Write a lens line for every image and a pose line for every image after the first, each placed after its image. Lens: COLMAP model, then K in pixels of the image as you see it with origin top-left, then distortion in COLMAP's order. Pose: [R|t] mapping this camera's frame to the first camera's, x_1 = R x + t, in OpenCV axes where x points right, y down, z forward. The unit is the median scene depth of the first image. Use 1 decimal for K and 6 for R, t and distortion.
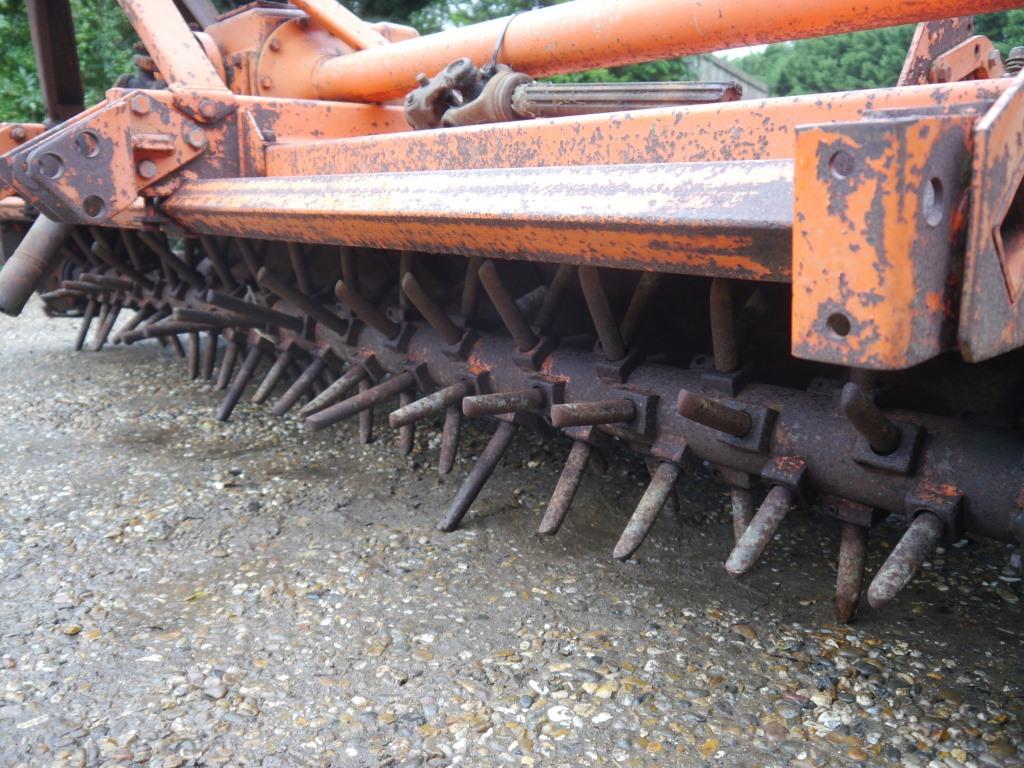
lens RADIAL K [[844.1, 0, 511.8], [0, 844.1, 374.4], [0, 0, 1]] dist [-0.029024, 0.001671]
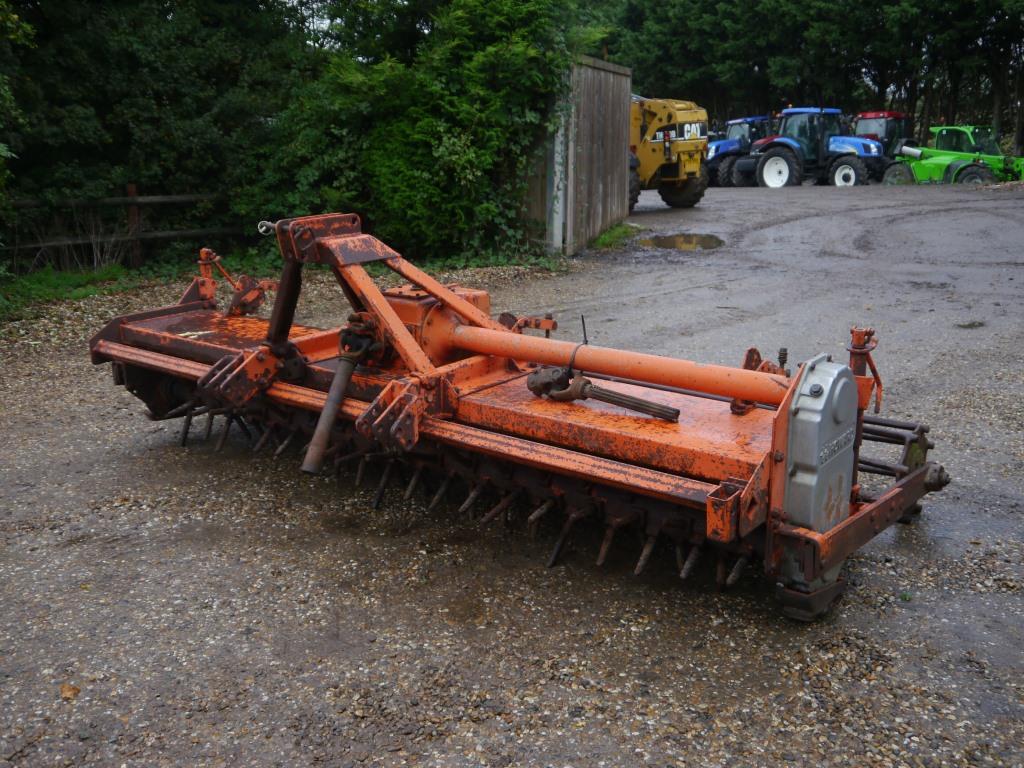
lens RADIAL K [[993.4, 0, 511.4], [0, 993.4, 370.0], [0, 0, 1]] dist [-0.016799, -0.007441]
pose [[0.983466, -0.049293, 0.174254, -0.724234], [0.042264, 0.998145, 0.043822, -0.540829], [-0.176091, -0.035732, 0.983725, -1.843819]]
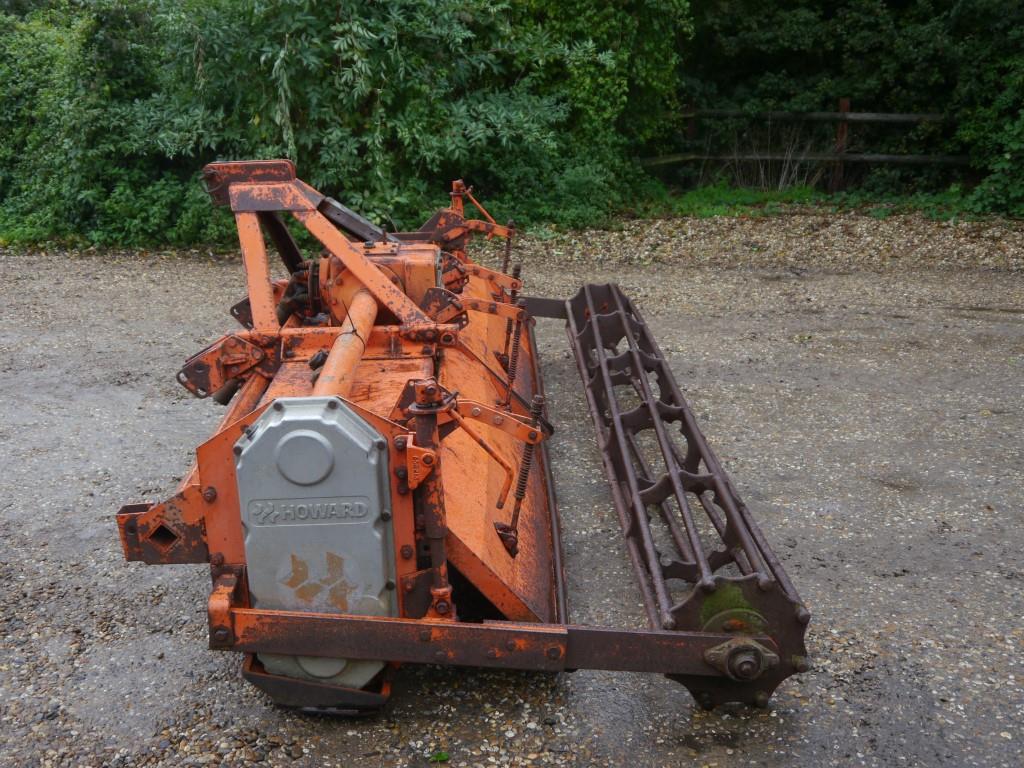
lens RADIAL K [[1121.0, 0, 512.0], [0, 1121.0, 384.0], [0, 0, 1]] dist [0.002089, 0.004499]
pose [[0.768083, 0.191443, -0.611063, 2.251402], [-0.121188, 0.980477, 0.154850, -0.868400], [0.628778, -0.044884, 0.776288, -0.983010]]
